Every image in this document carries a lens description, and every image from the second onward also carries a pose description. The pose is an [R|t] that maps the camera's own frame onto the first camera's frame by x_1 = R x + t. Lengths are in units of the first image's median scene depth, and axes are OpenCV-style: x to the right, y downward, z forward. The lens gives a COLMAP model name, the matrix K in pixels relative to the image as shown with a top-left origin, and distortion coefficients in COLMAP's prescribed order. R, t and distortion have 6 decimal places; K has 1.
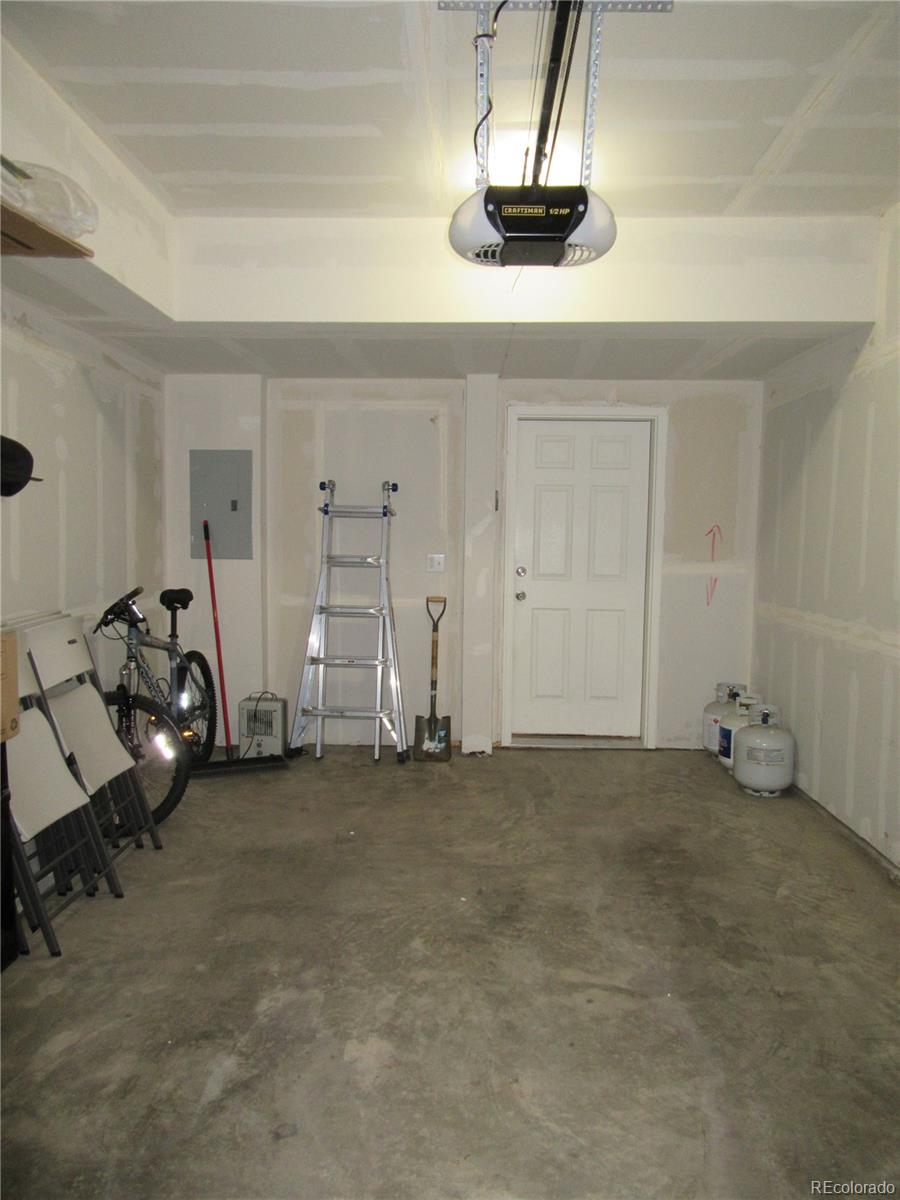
lens RADIAL K [[883.7, 0, 449.4], [0, 883.7, 600.5], [0, 0, 1]] dist [-0.003477, 0.002919]
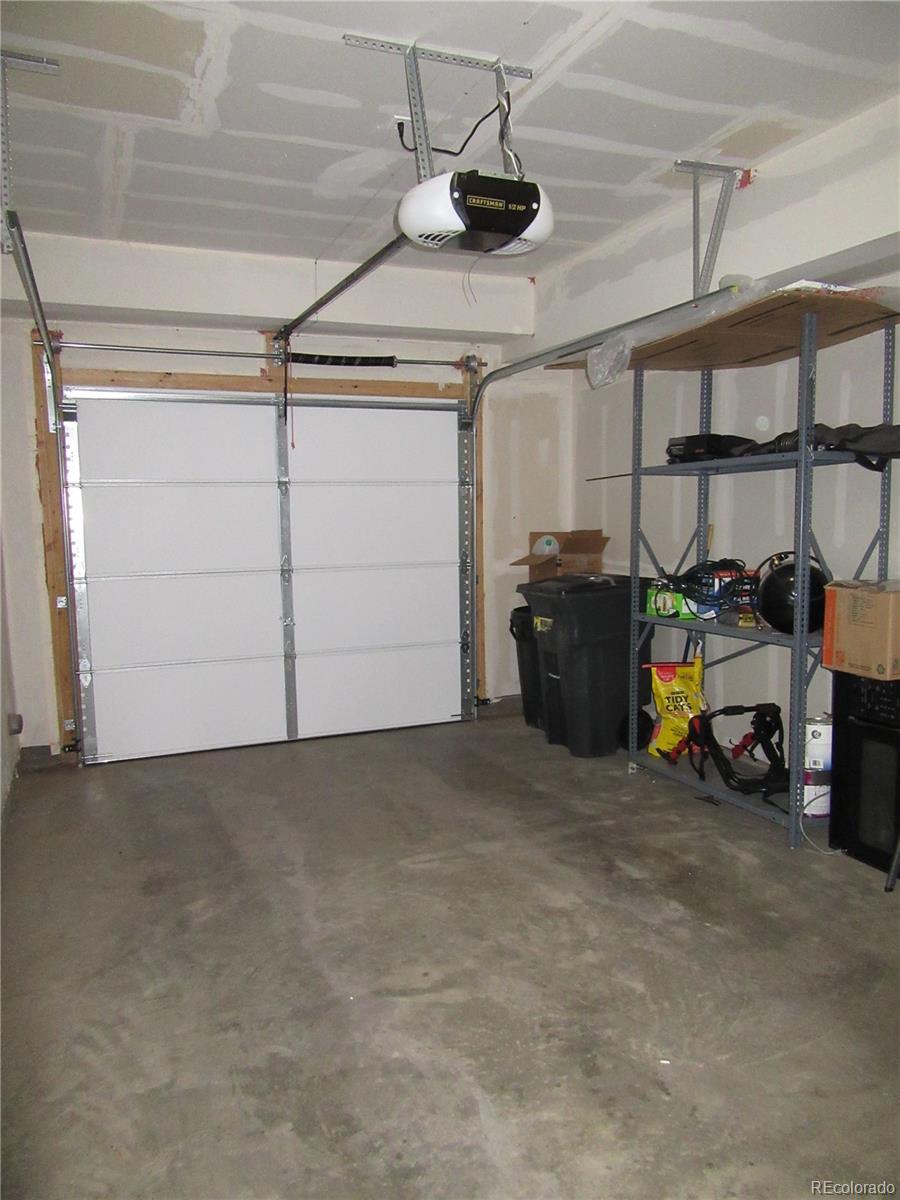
lens RADIAL K [[883.7, 0, 449.9], [0, 883.7, 600.9], [0, 0, 1]] dist [-0.003477, 0.002919]
pose [[-0.913368, 0.054930, -0.403413, 0.503876], [-0.018030, 0.984427, 0.174865, -0.143458], [0.406736, 0.166990, -0.898154, 1.794650]]
